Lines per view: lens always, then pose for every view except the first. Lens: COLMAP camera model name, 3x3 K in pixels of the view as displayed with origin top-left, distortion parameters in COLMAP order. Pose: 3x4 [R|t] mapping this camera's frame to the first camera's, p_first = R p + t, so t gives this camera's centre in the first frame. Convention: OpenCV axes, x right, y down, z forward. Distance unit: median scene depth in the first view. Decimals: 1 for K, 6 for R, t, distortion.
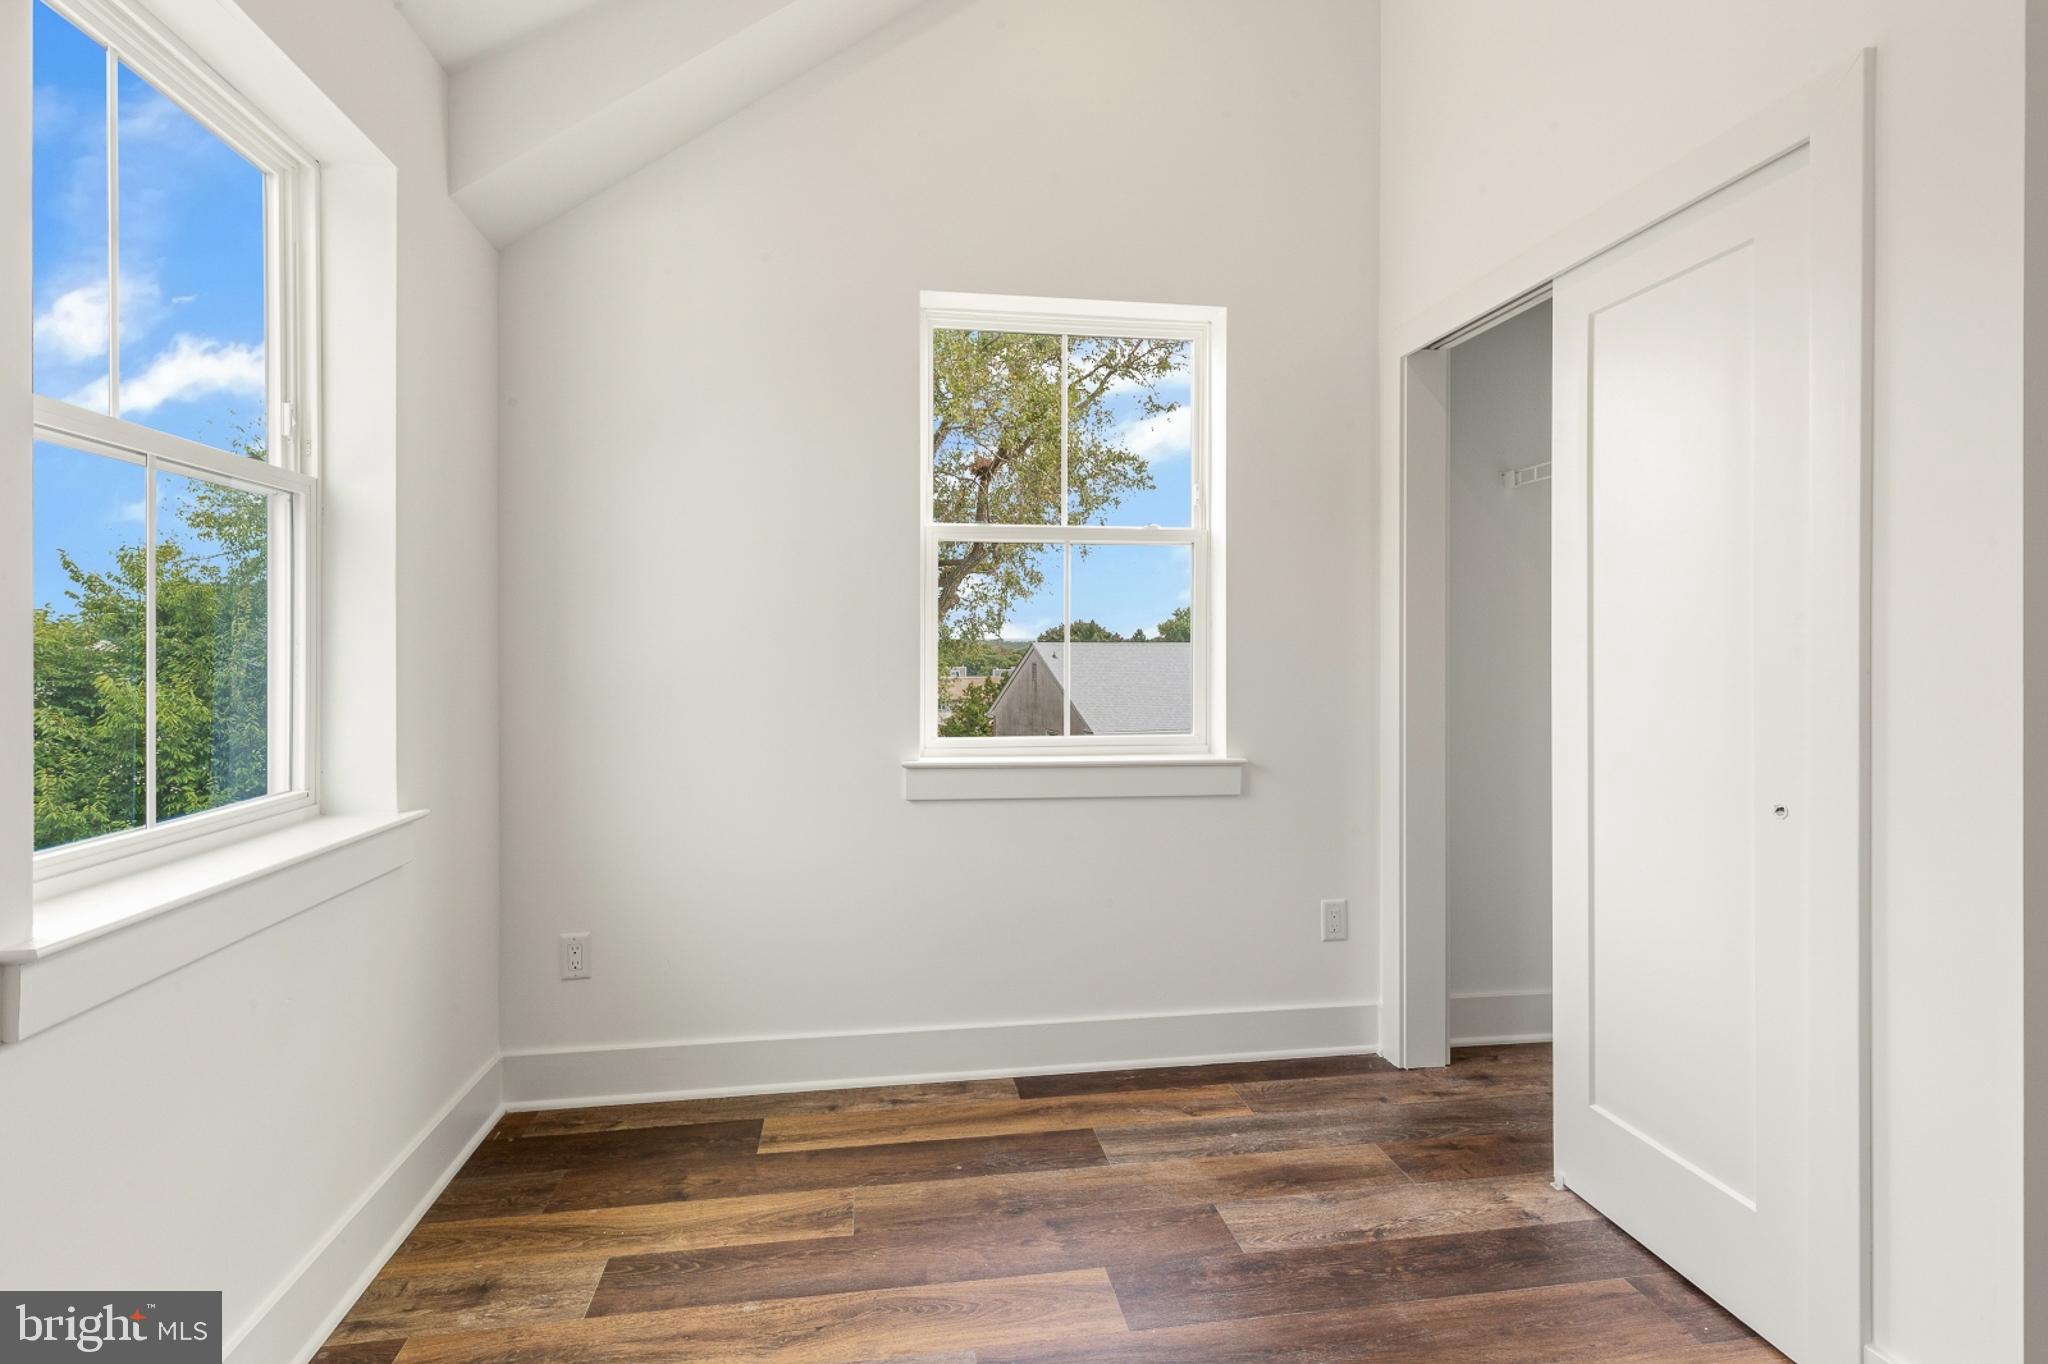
lens RADIAL K [[985.1, 0, 1014.3], [0, 985.1, 655.1], [0, 0, 1]] dist [0.004780, -0.001353]
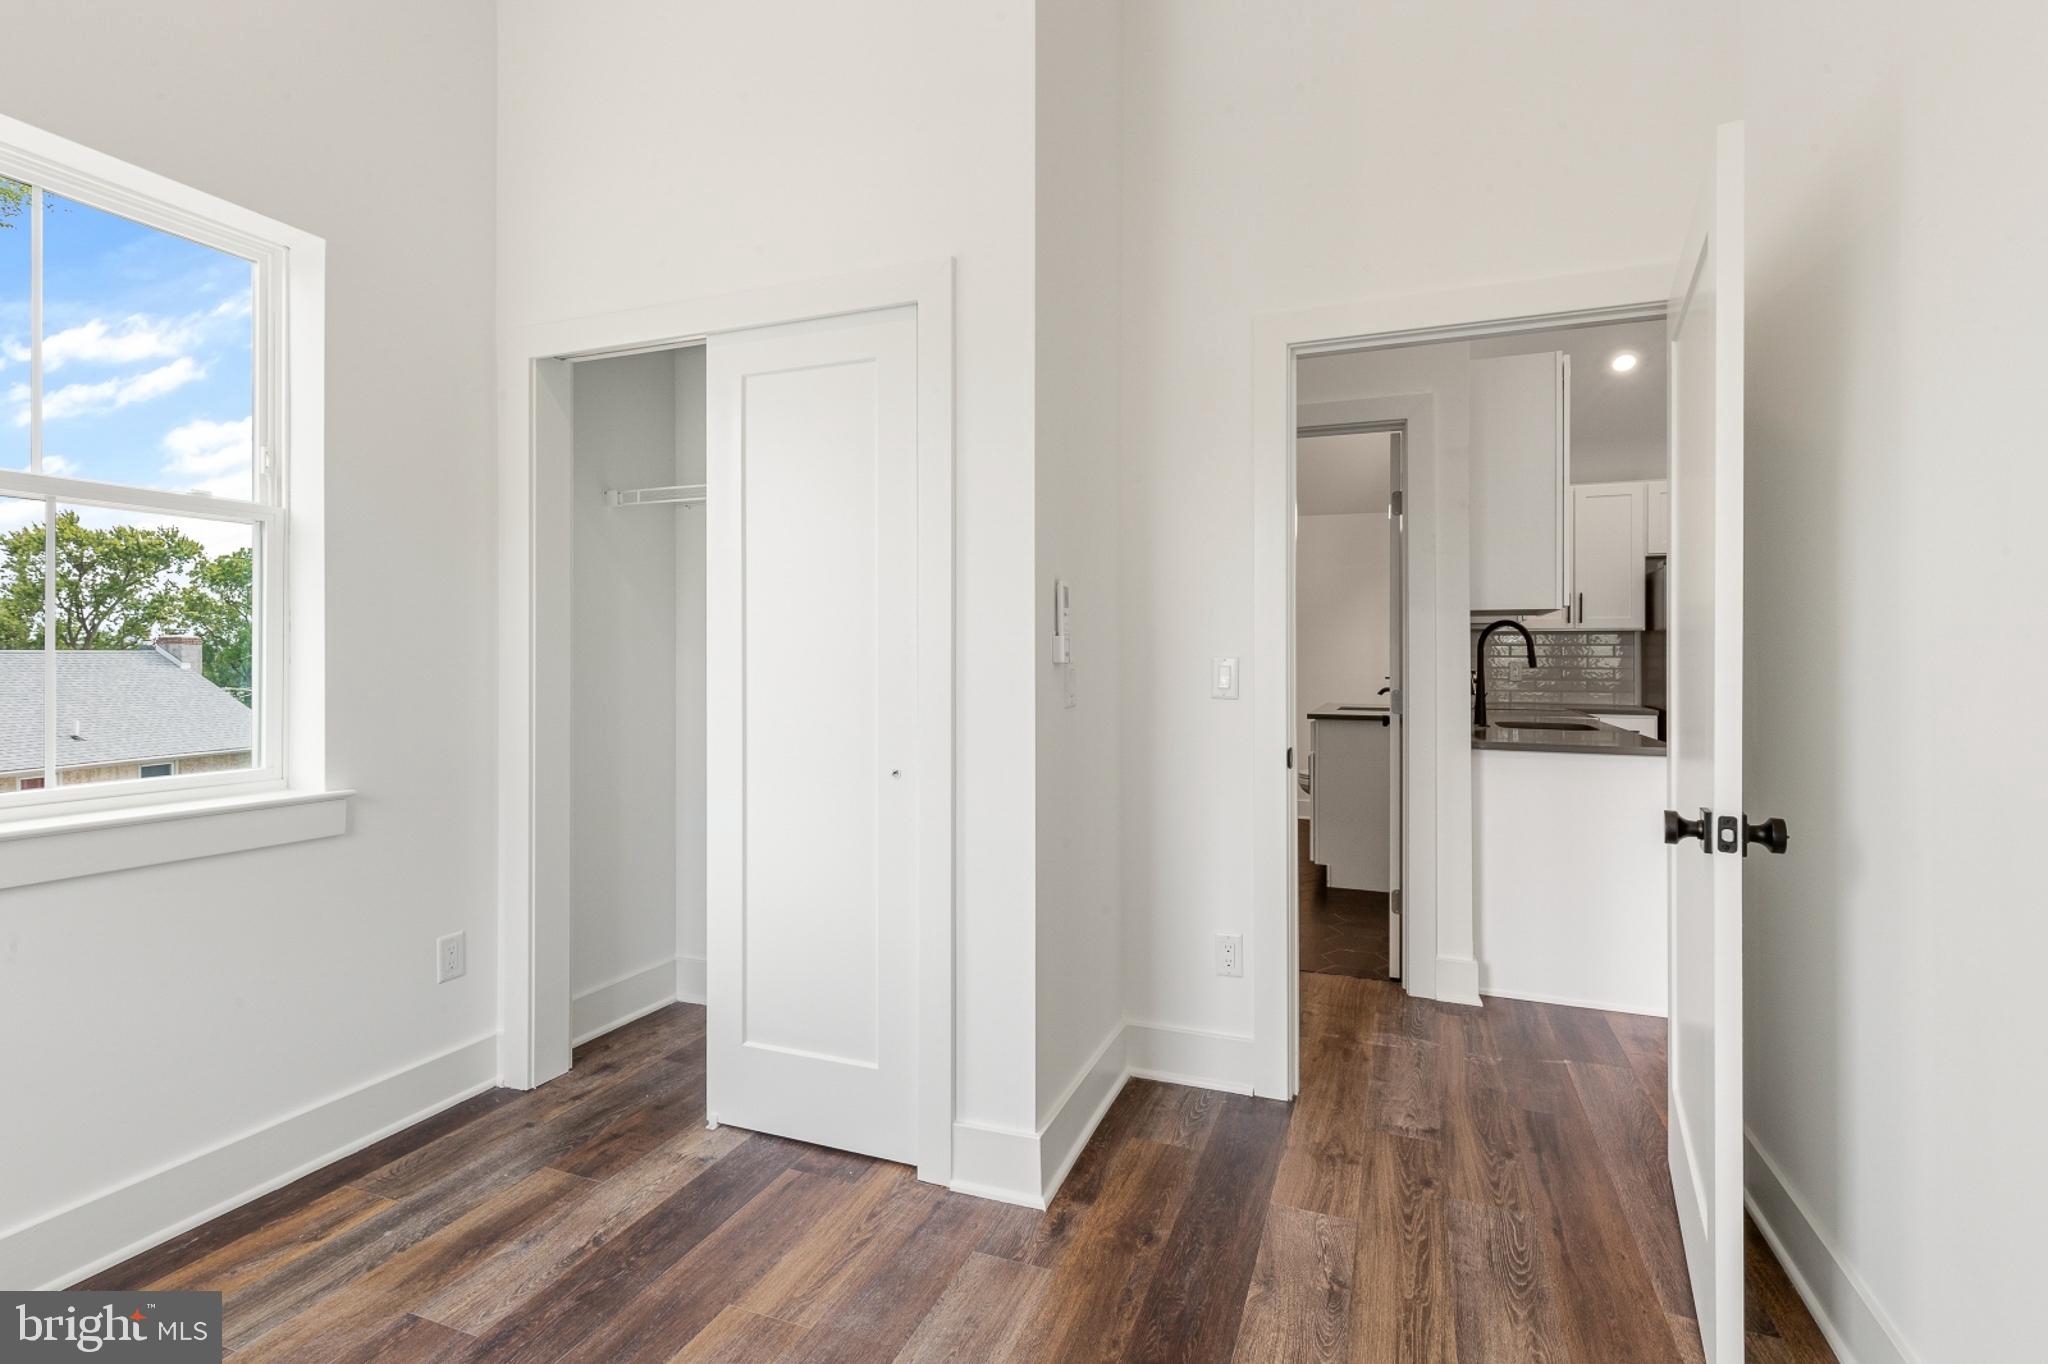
lens RADIAL K [[996.6, 0, 1013.6], [0, 996.6, 668.5], [0, 0, 1]] dist [0.010625, -0.002292]
pose [[0.498553, -0.009272, 0.866810, -0.257388], [0.006701, 0.999954, 0.006842, 0.000033], [-0.866833, 0.002397, 0.498592, 0.108368]]
